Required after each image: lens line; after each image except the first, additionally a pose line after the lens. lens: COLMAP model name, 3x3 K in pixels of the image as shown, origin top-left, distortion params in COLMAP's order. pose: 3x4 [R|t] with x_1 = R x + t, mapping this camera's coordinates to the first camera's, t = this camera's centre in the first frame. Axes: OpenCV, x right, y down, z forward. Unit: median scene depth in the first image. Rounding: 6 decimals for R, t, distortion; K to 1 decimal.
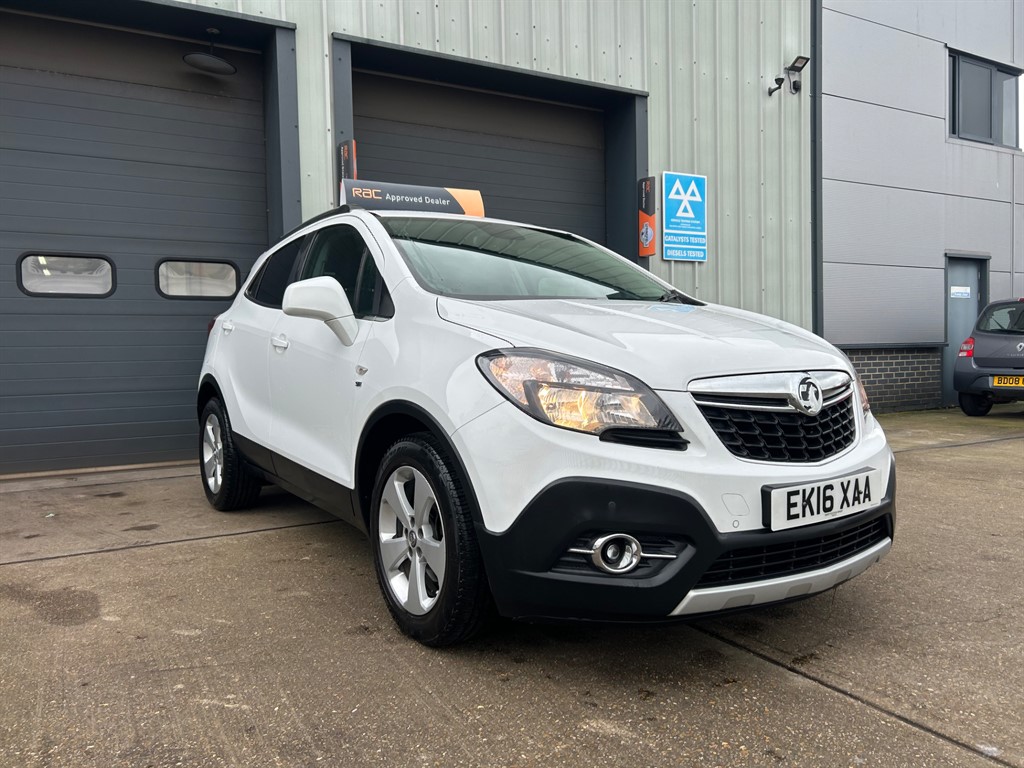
lens RADIAL K [[770.8, 0, 511.8], [0, 770.8, 381.9], [0, 0, 1]] dist [0.048047, -0.046993]
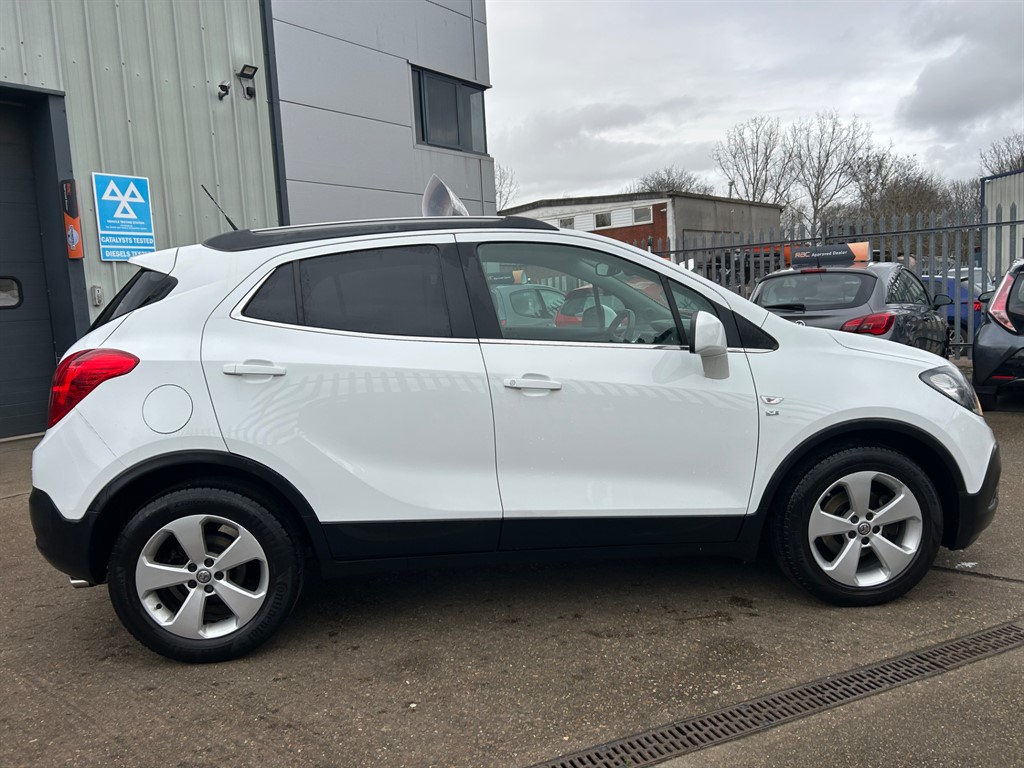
lens RADIAL K [[770.8, 0, 512.5], [0, 770.8, 376.8], [0, 0, 1]] dist [0.048047, -0.046993]
pose [[0.915004, -0.068514, 0.397585, 0.478669], [0.047949, 0.996958, 0.061450, -0.078059], [-0.400585, -0.037163, 0.915505, -0.259191]]
